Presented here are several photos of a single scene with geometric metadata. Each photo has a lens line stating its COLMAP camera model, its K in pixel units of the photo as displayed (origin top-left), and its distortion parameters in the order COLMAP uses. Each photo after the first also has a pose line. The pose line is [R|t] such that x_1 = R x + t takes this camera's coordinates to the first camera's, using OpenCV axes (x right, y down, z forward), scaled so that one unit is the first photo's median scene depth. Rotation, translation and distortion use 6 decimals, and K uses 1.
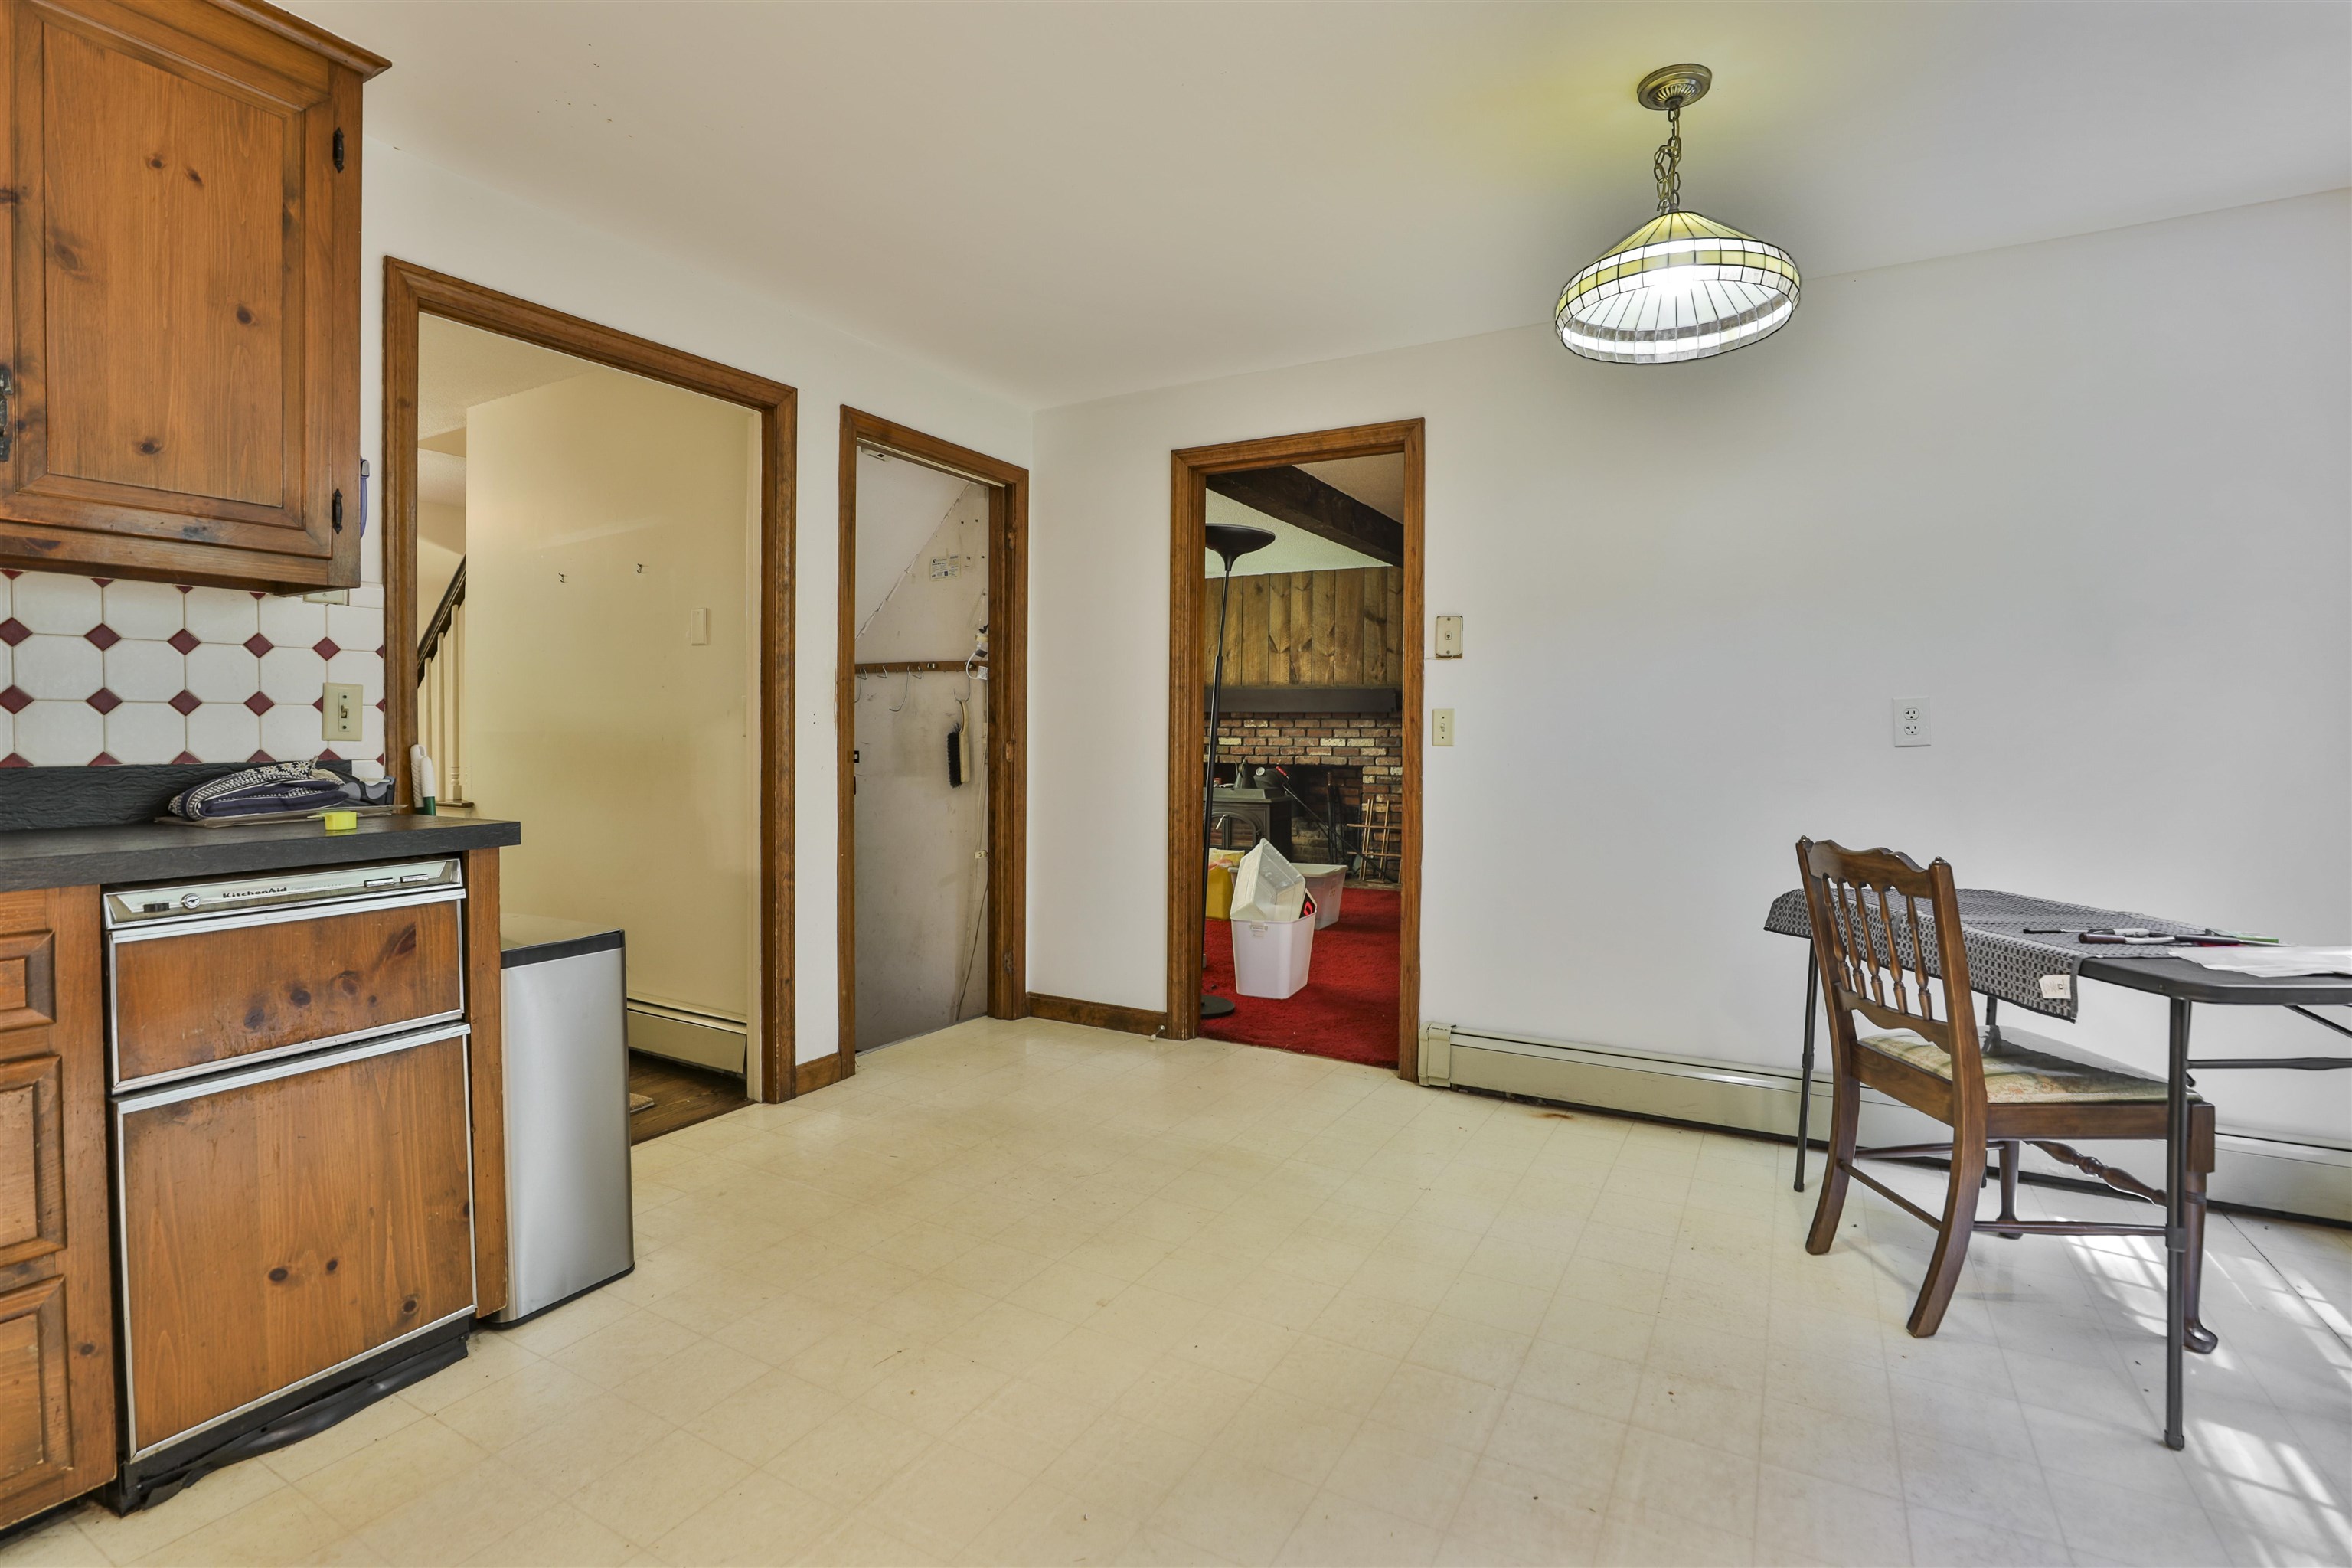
lens RADIAL K [[1092.4, 0, 1166.1], [0, 1092.4, 770.0], [0, 0, 1]] dist [-0.050080, 0.016794]
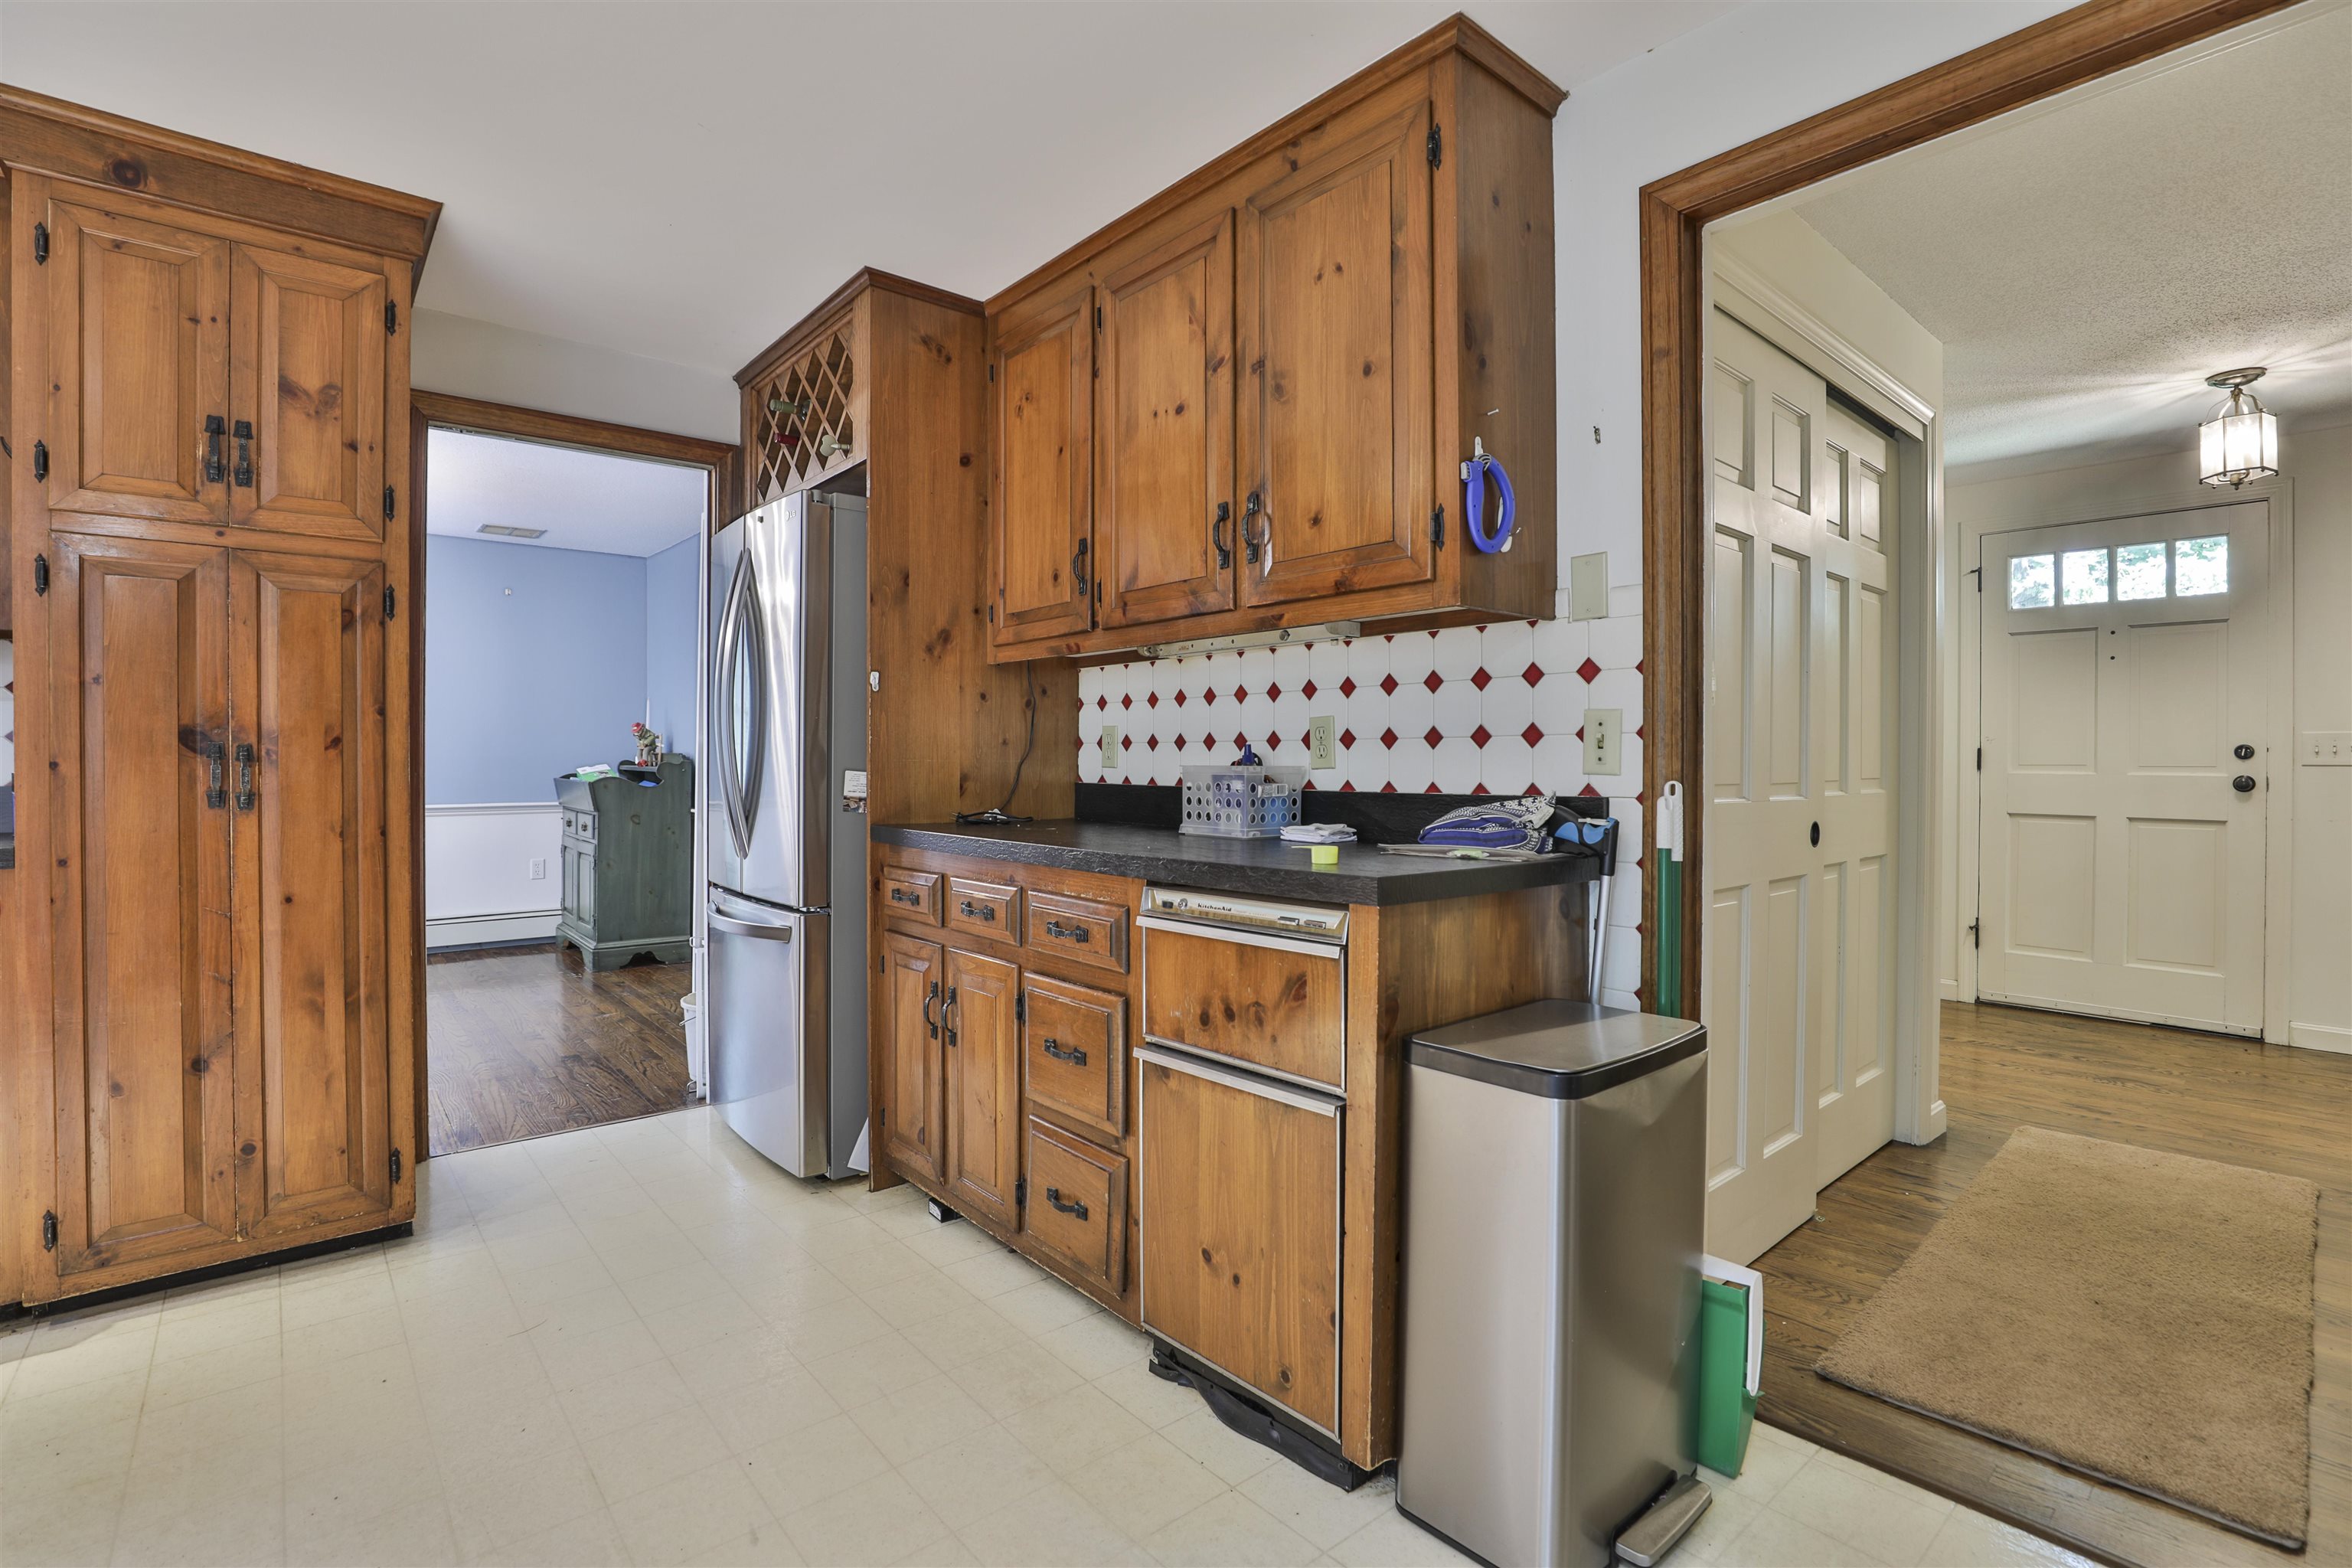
lens RADIAL K [[1092.4, 0, 1166.1], [0, 1092.4, 770.0], [0, 0, 1]] dist [-0.050080, 0.016794]
pose [[-0.323926, 0.002299, -0.946080, 0.190358], [-0.034248, 0.999313, 0.014154, -0.034327], [0.945462, 0.036986, -0.323625, 1.034121]]
